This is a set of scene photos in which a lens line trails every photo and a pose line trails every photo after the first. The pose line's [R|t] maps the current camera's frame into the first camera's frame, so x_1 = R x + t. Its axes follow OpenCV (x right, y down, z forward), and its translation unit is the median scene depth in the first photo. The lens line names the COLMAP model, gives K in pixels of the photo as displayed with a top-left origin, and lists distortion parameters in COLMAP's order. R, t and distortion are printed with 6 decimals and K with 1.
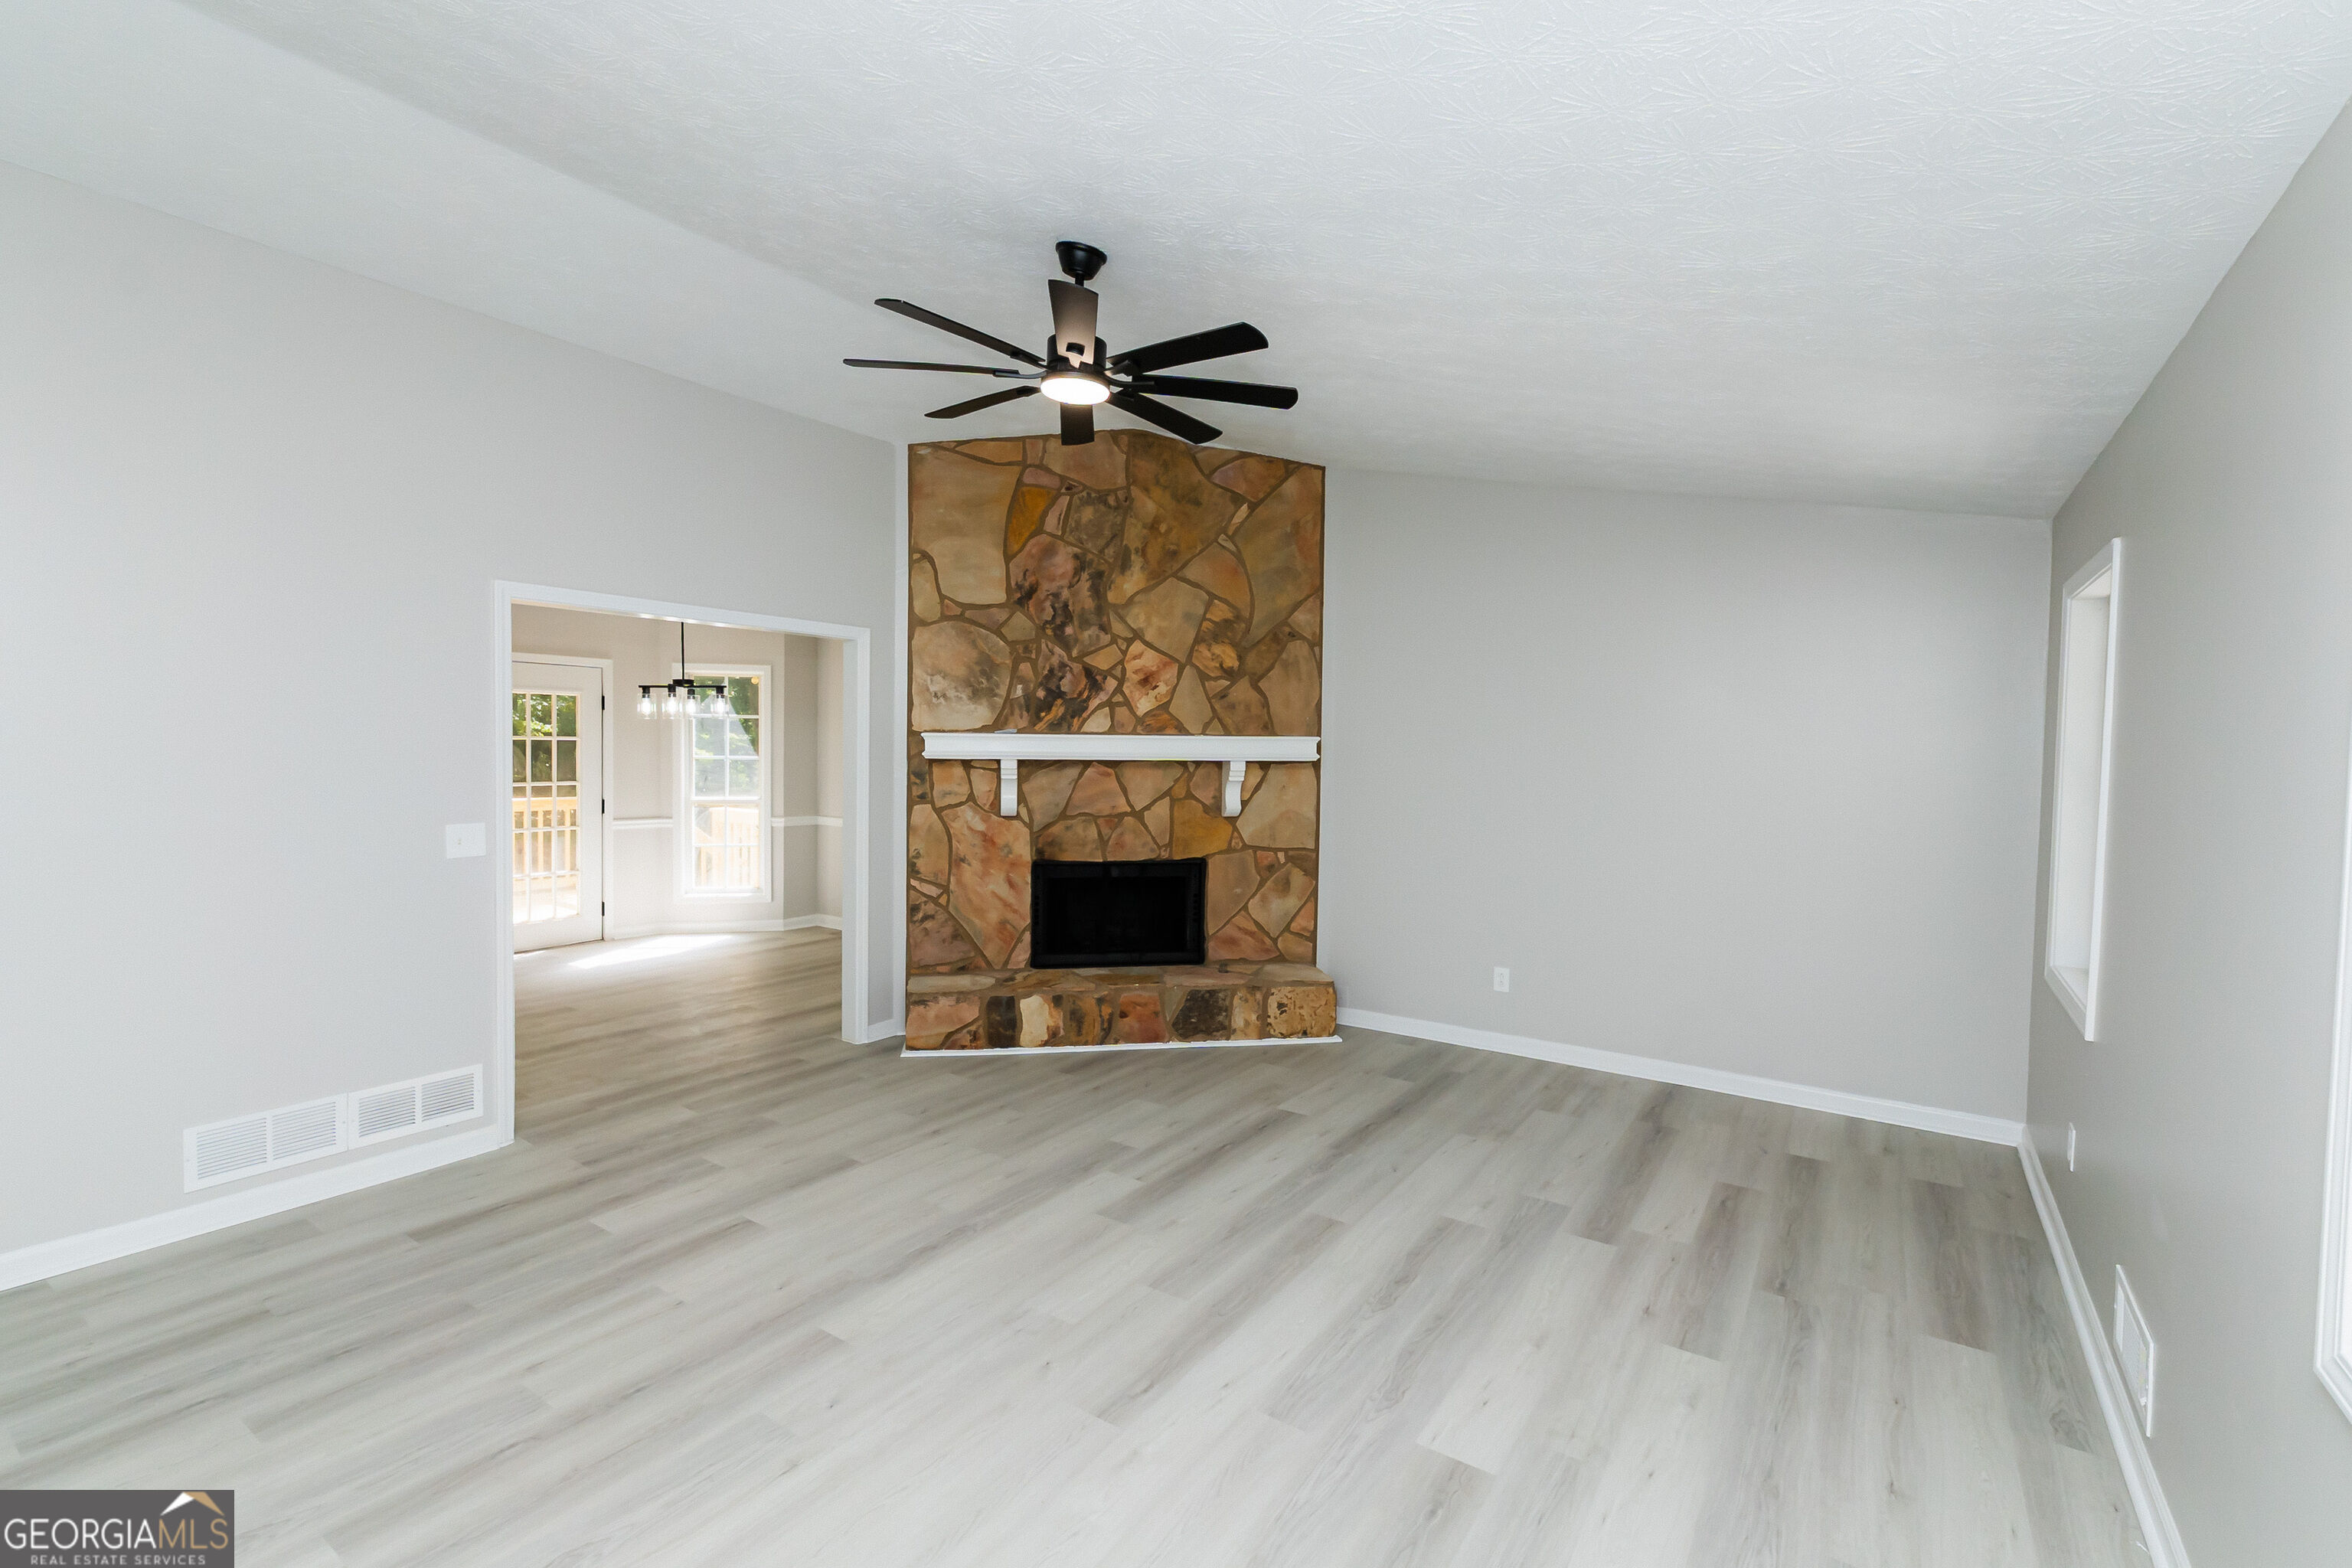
lens RADIAL K [[1003.8, 0, 1198.0], [0, 1003.8, 780.2], [0, 0, 1]] dist [0.015277, 0.000026]
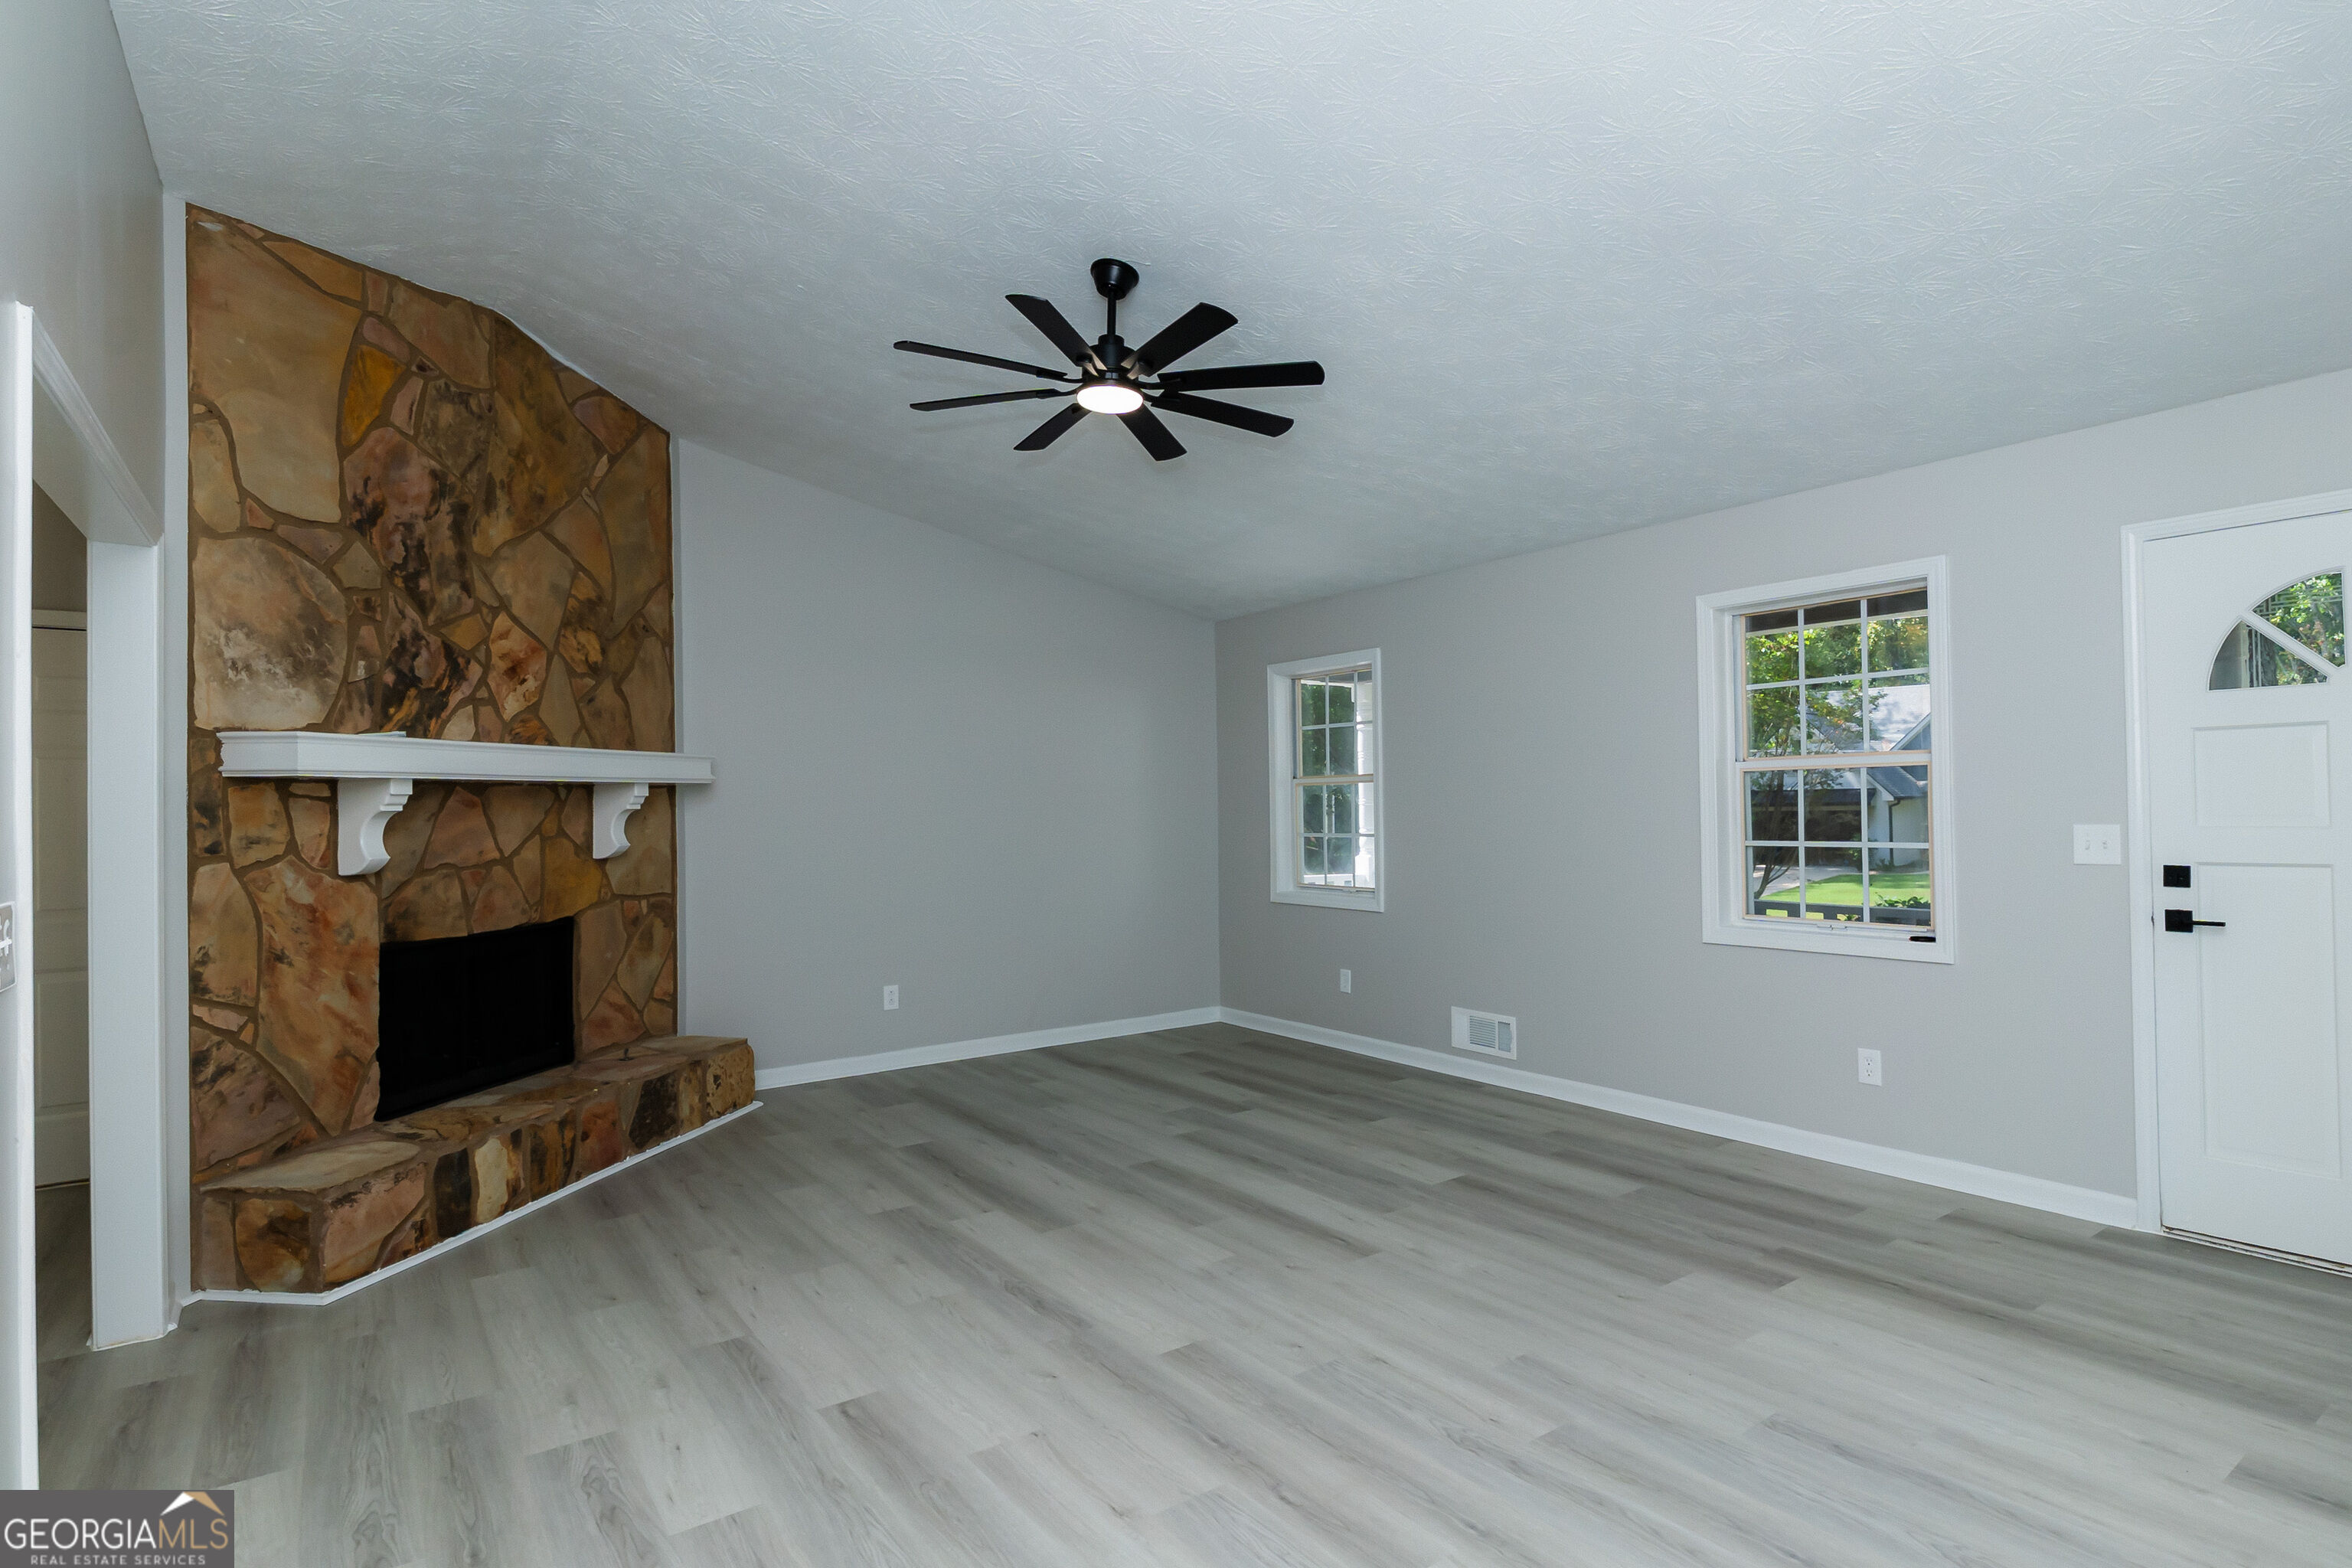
lens RADIAL K [[1198.8, 0, 1177.8], [0, 1198.8, 793.1], [0, 0, 1]] dist [0.001877, 0.000349]
pose [[0.358951, -0.009585, 0.933307, -0.681926], [0.049024, 0.998761, -0.008597, 0.016774], [-0.932068, 0.048840, 0.358976, 0.273876]]
